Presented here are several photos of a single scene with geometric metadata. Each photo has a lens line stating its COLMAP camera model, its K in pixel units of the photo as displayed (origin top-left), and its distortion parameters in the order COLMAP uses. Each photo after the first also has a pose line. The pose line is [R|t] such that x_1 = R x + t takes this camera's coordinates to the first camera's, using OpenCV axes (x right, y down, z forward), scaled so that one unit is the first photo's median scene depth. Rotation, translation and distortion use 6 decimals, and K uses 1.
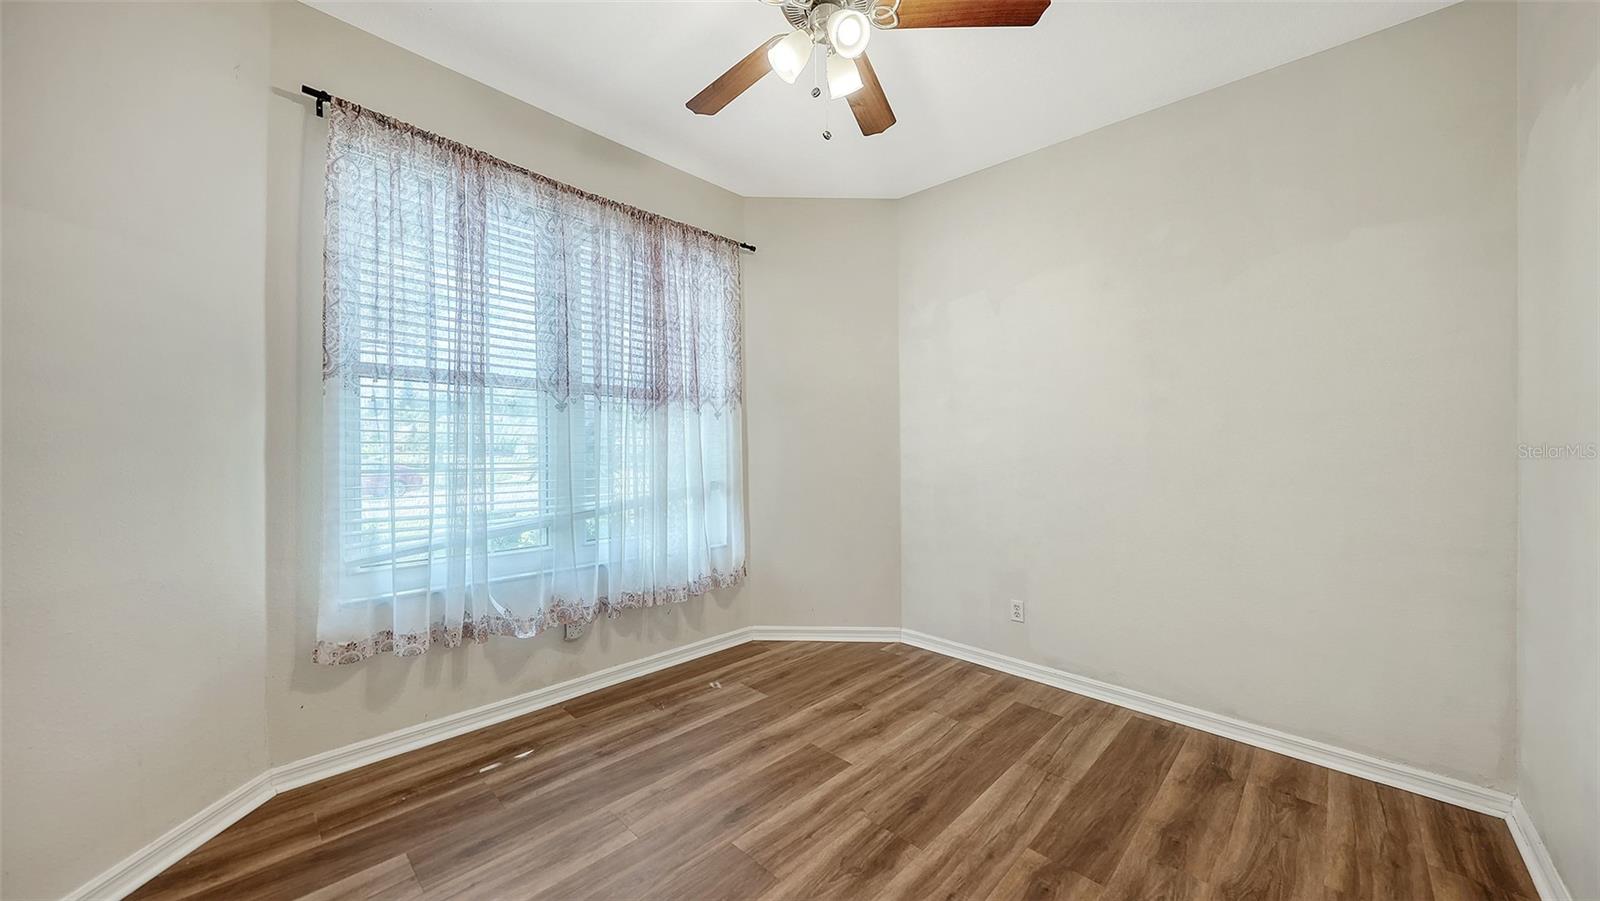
lens RADIAL K [[551.3, 0, 792.6], [0, 551.3, 445.3], [0, 0, 1]] dist [0.003506, 0.000132]
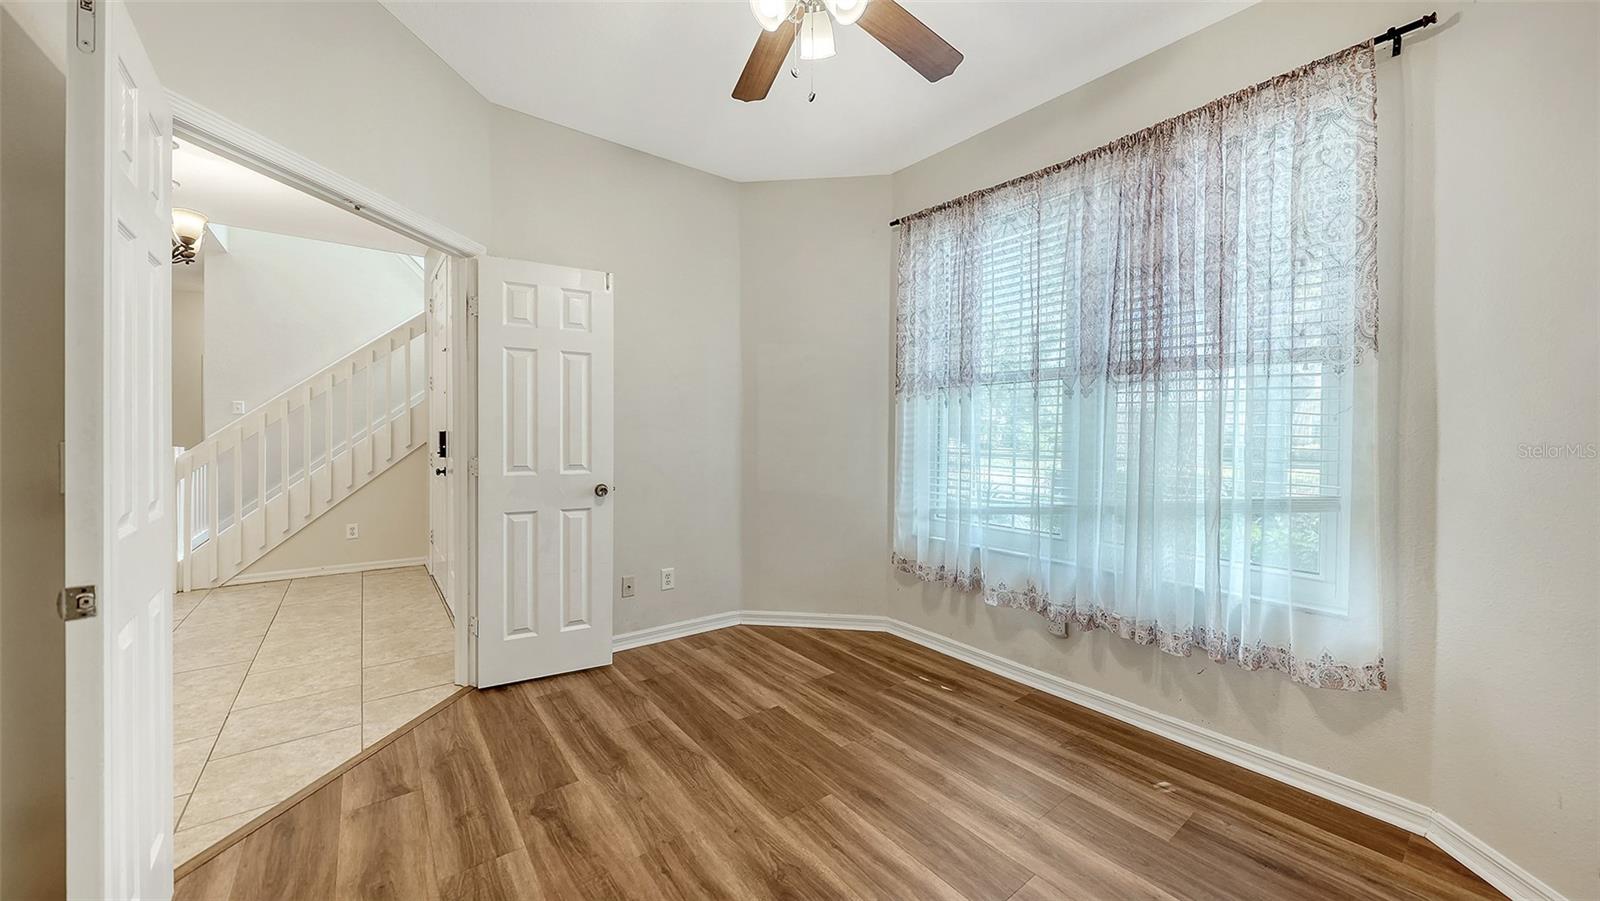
lens RADIAL K [[551.3, 0, 792.0], [0, 551.3, 443.8], [0, 0, 1]] dist [0.003506, 0.000132]
pose [[-0.121555, 0.010638, -0.992528, 0.641169], [-0.003072, 0.999934, 0.011094, 0.008976], [0.992580, 0.004398, -0.121514, 0.691269]]
